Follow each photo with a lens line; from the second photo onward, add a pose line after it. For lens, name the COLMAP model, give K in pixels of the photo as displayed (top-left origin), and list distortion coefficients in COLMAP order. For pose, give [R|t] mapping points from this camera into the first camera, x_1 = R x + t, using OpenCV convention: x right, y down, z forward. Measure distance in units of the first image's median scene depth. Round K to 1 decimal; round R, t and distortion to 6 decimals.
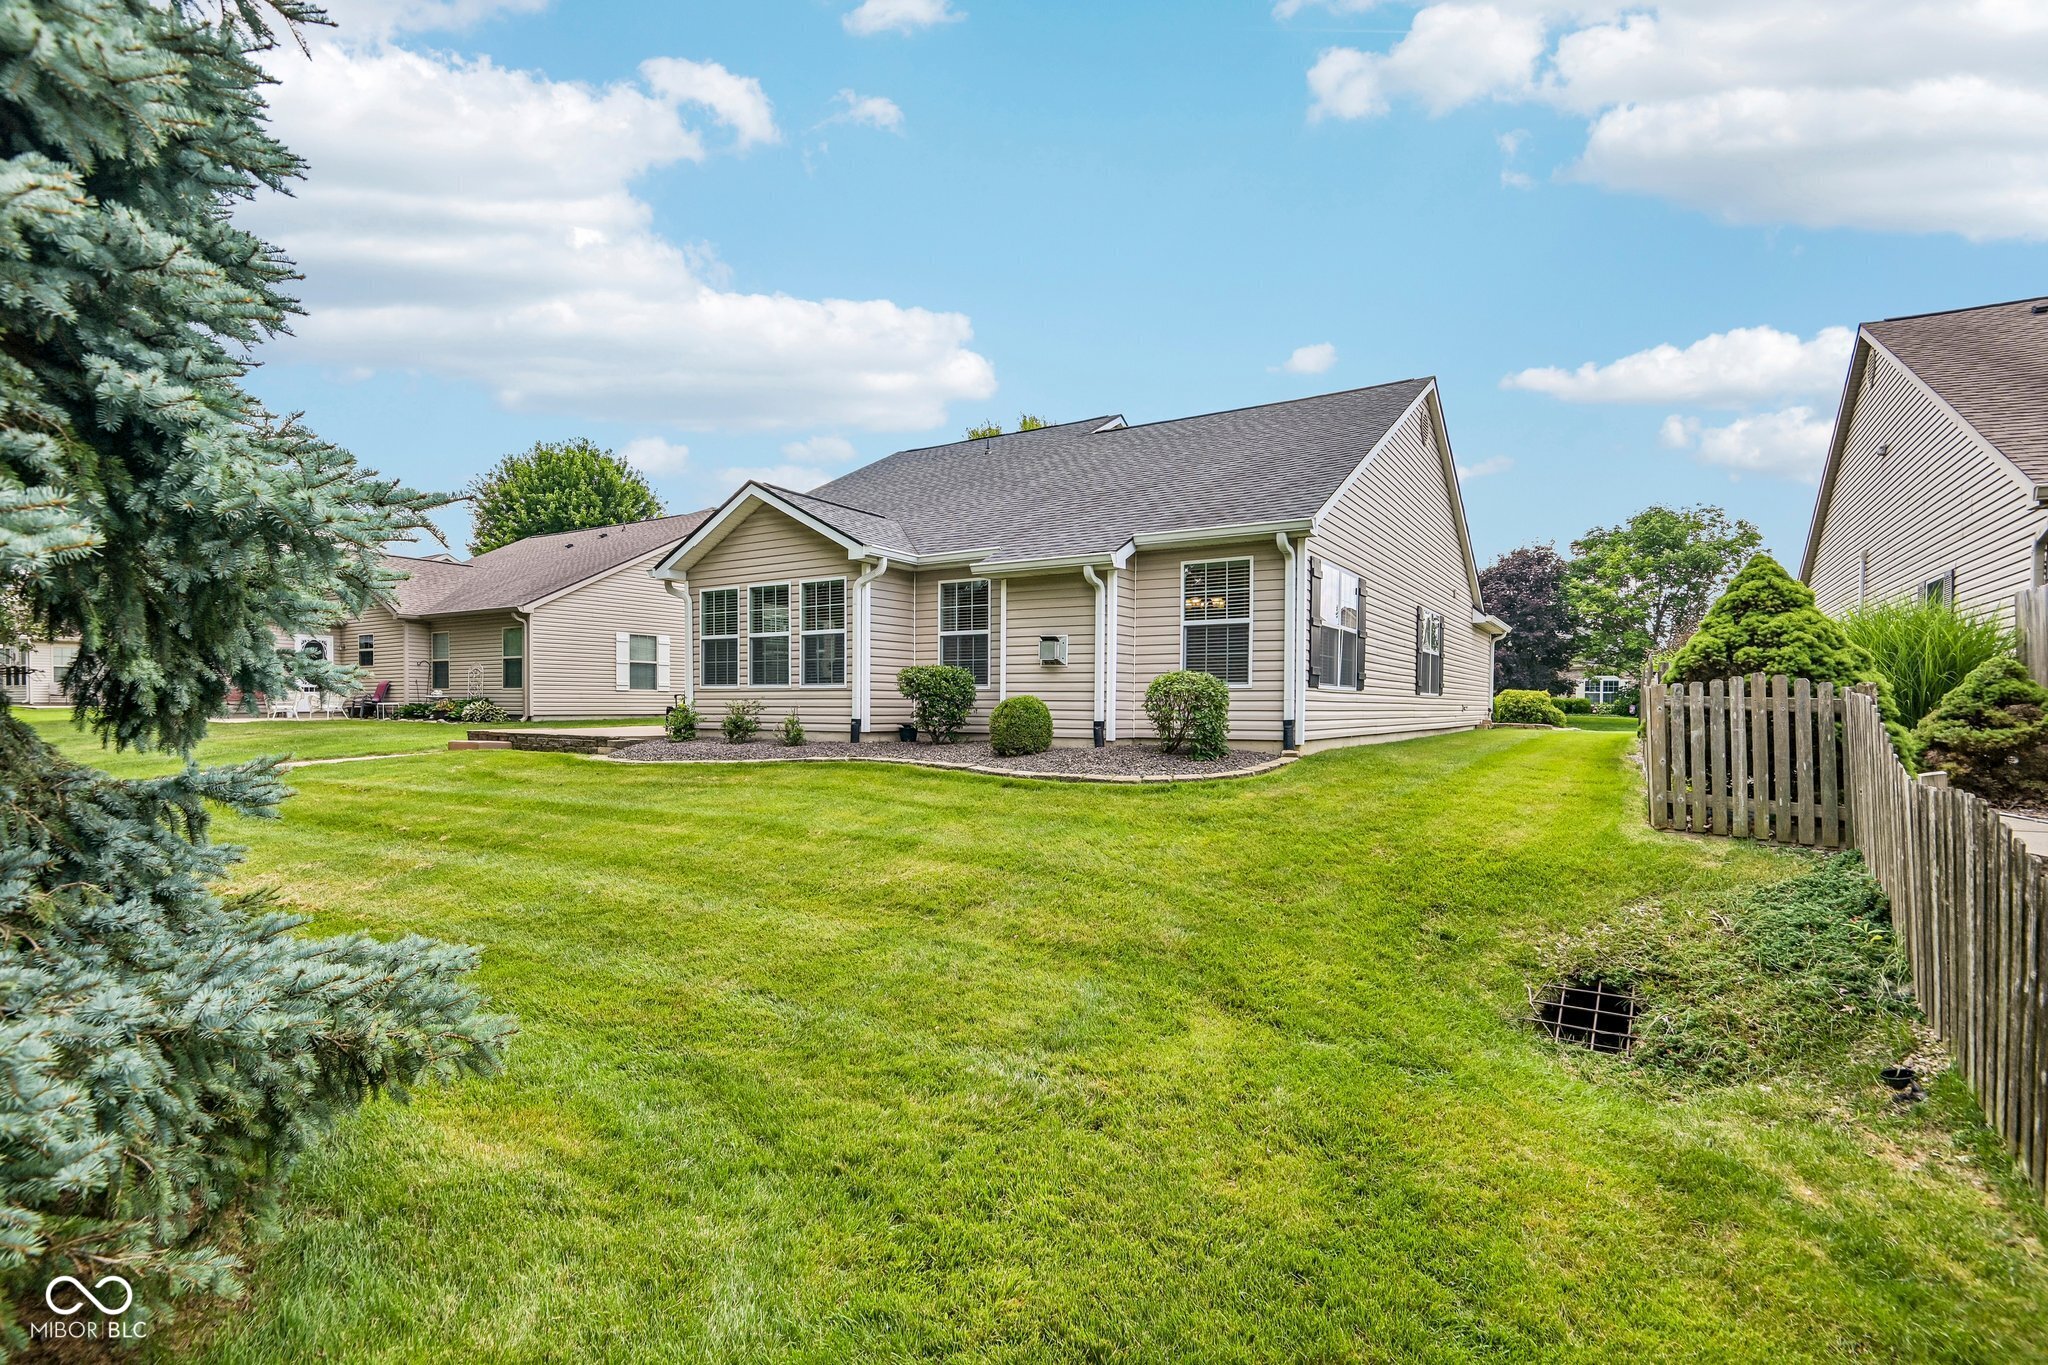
lens RADIAL K [[976.5, 0, 1018.1], [0, 976.5, 681.0], [0, 0, 1]] dist [0.001090, -0.005732]
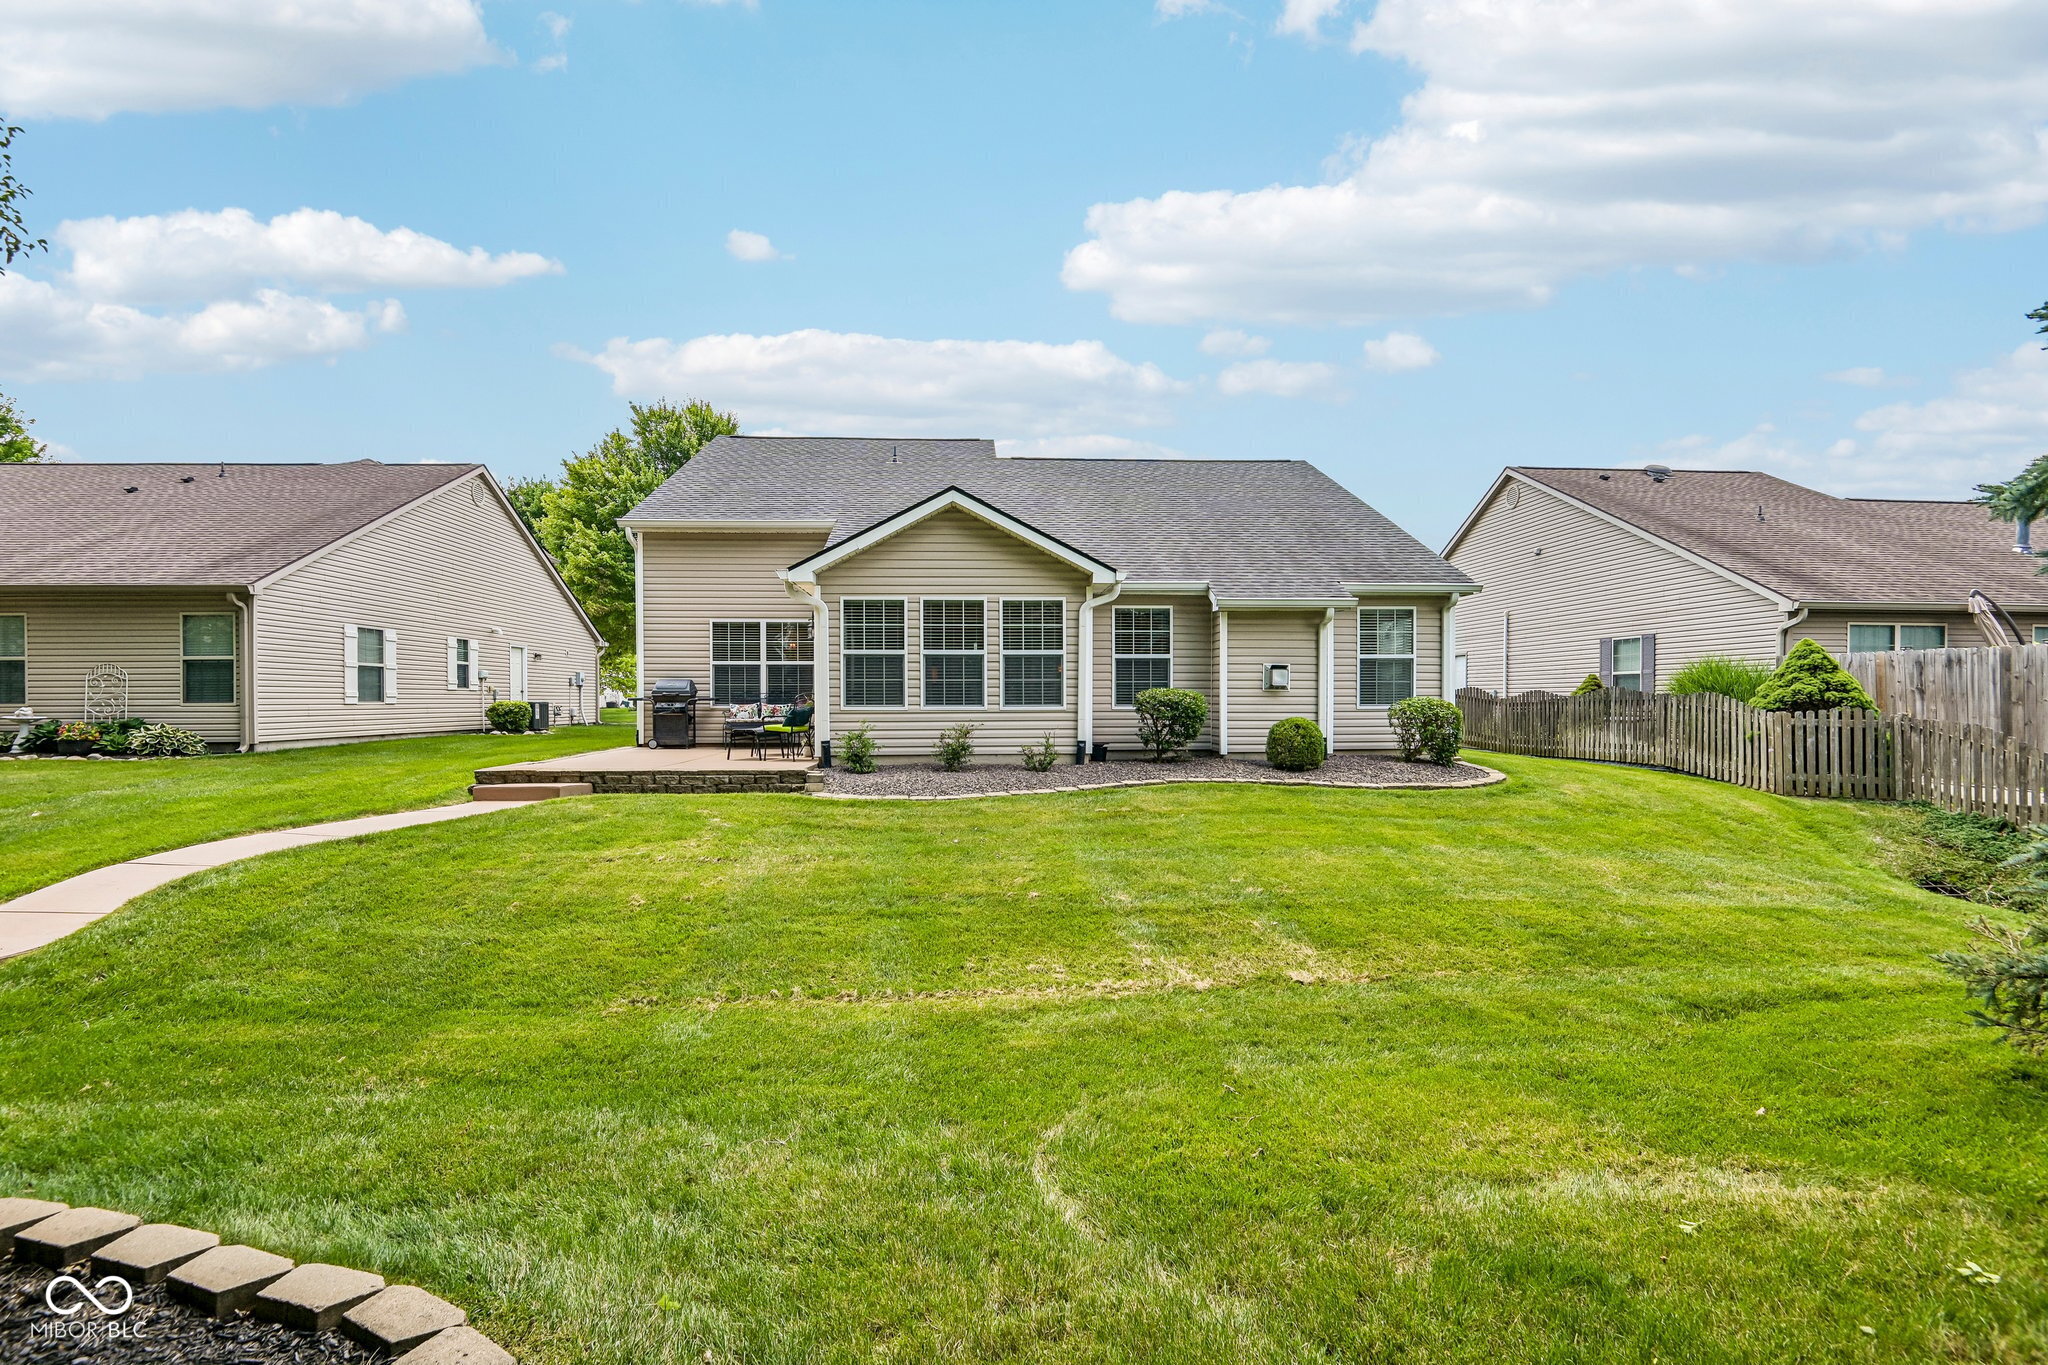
lens RADIAL K [[976.5, 0, 1015.2], [0, 976.5, 690.8], [0, 0, 1]] dist [0.001090, -0.005732]
pose [[0.811647, 0.000856, 0.584147, -0.775548], [-0.008228, 0.999916, 0.009967, -0.021186], [-0.584090, -0.012897, 0.811587, 0.215654]]
